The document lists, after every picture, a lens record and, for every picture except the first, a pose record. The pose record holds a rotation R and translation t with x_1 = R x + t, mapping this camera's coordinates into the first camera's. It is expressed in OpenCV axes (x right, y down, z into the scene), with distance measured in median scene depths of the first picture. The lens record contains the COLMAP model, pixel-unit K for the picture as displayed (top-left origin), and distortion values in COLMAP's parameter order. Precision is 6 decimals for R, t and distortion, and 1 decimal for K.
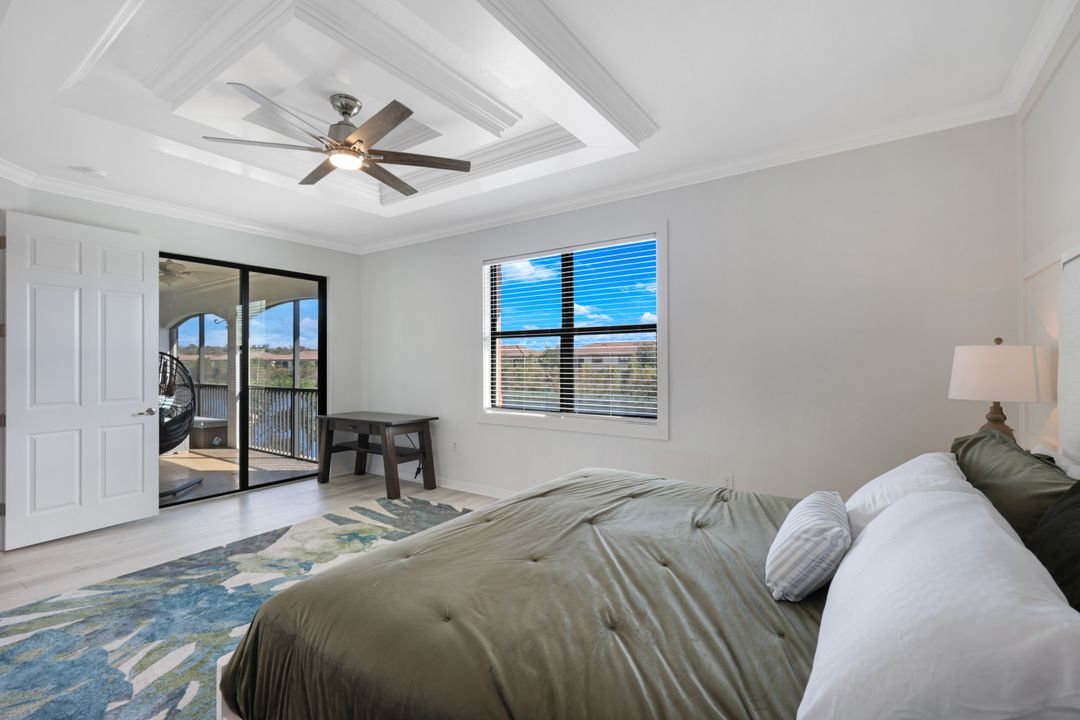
lens RADIAL K [[472.4, 0, 543.5], [0, 472.4, 361.6], [0, 0, 1]] dist [0.002758, -0.000305]
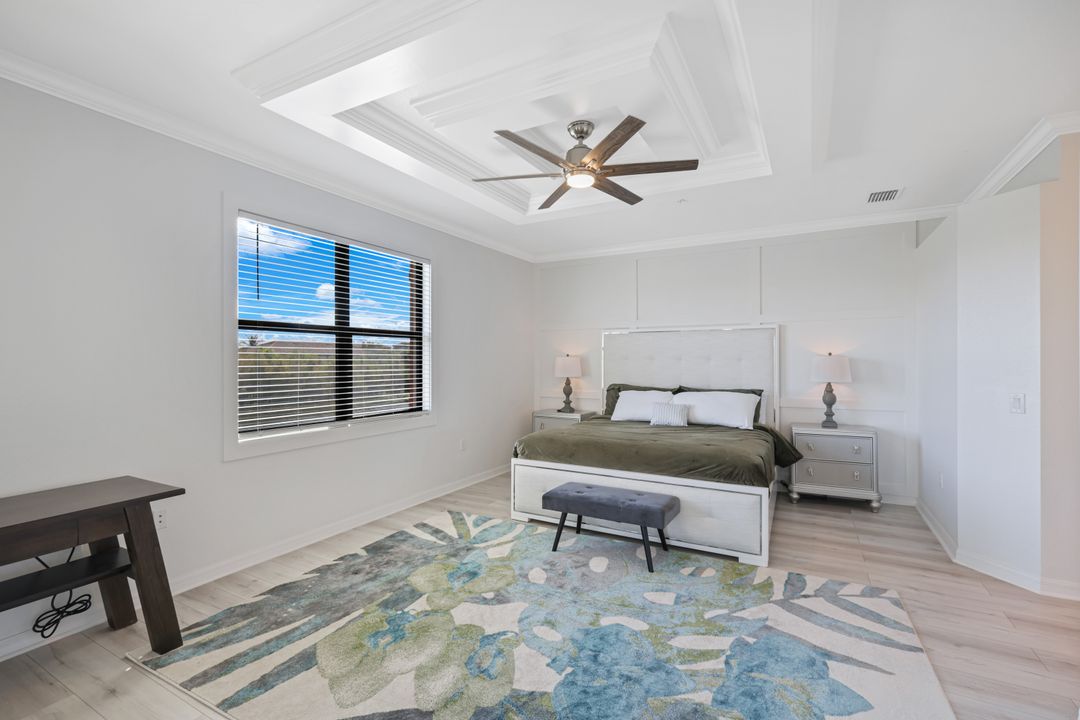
lens RADIAL K [[472.4, 0, 546.5], [0, 472.4, 359.4], [0, 0, 1]] dist [0.002758, -0.000305]
pose [[-0.095237, 0.009053, 0.995413, -0.897629], [0.003615, 0.999955, -0.008749, 0.001492], [-0.995448, 0.002765, -0.095265, 0.706843]]
